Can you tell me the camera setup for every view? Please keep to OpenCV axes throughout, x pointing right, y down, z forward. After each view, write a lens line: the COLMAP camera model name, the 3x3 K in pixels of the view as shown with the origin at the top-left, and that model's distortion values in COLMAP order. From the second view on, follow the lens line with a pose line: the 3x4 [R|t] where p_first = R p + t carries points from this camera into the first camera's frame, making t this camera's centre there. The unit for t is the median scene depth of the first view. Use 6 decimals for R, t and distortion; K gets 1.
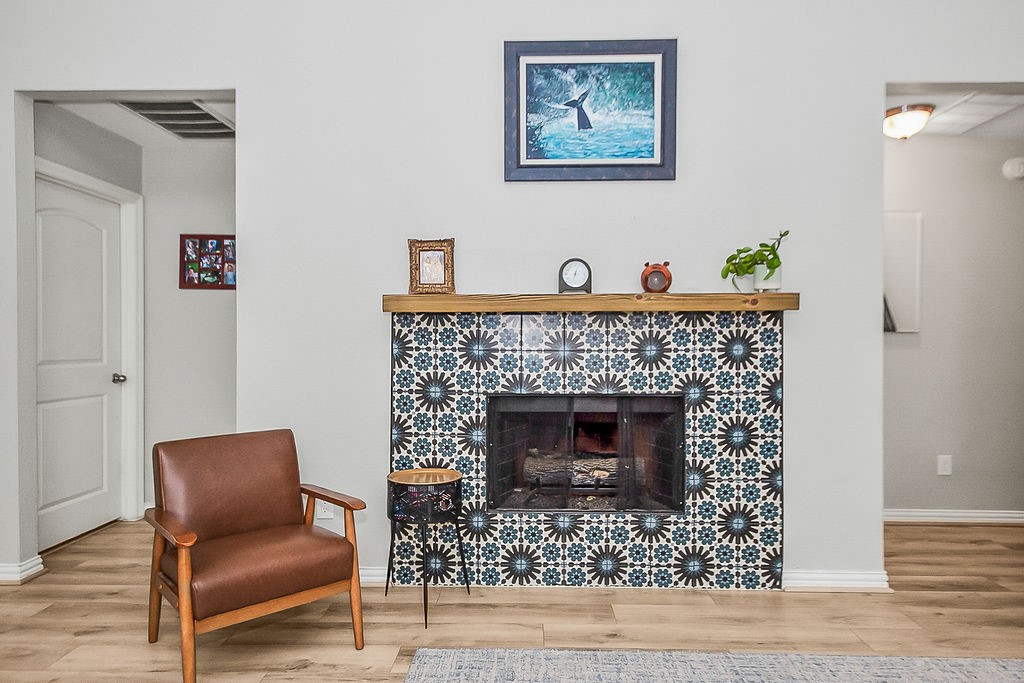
lens RADIAL K [[612.3, 0, 513.5], [0, 612.3, 340.5], [0, 0, 1]] dist [0.004189, -0.002102]
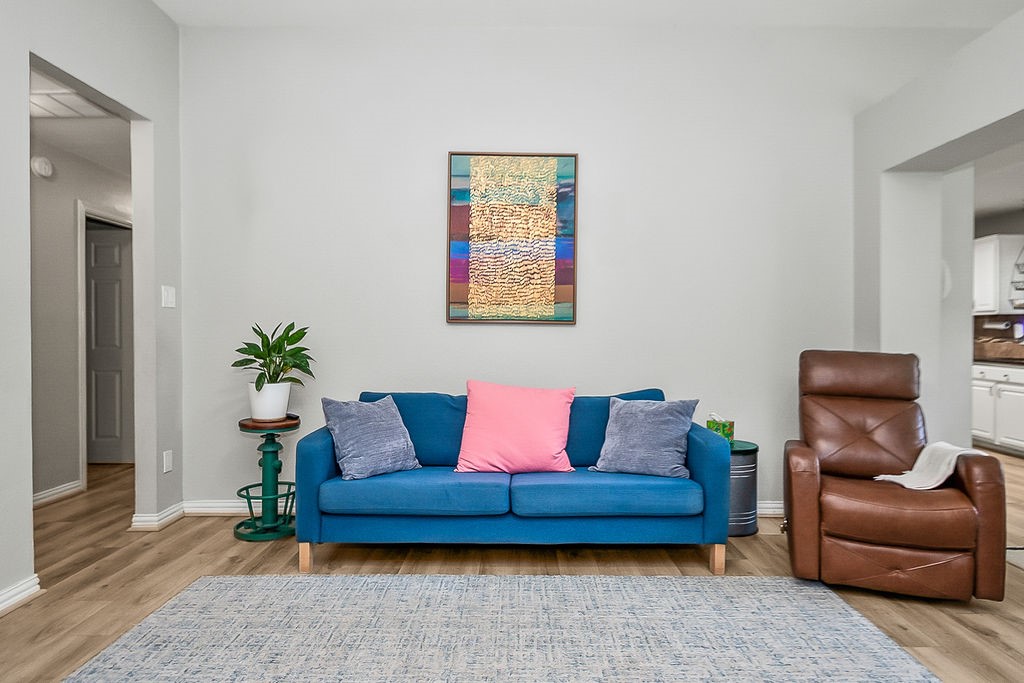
lens RADIAL K [[612.3, 0, 509.9], [0, 612.3, 339.0], [0, 0, 1]] dist [0.004189, -0.002102]
pose [[-0.024496, -0.008929, 0.999660, -0.340303], [0.005472, 0.999944, 0.009065, 0.013336], [-0.999685, 0.005693, -0.024446, 0.296890]]
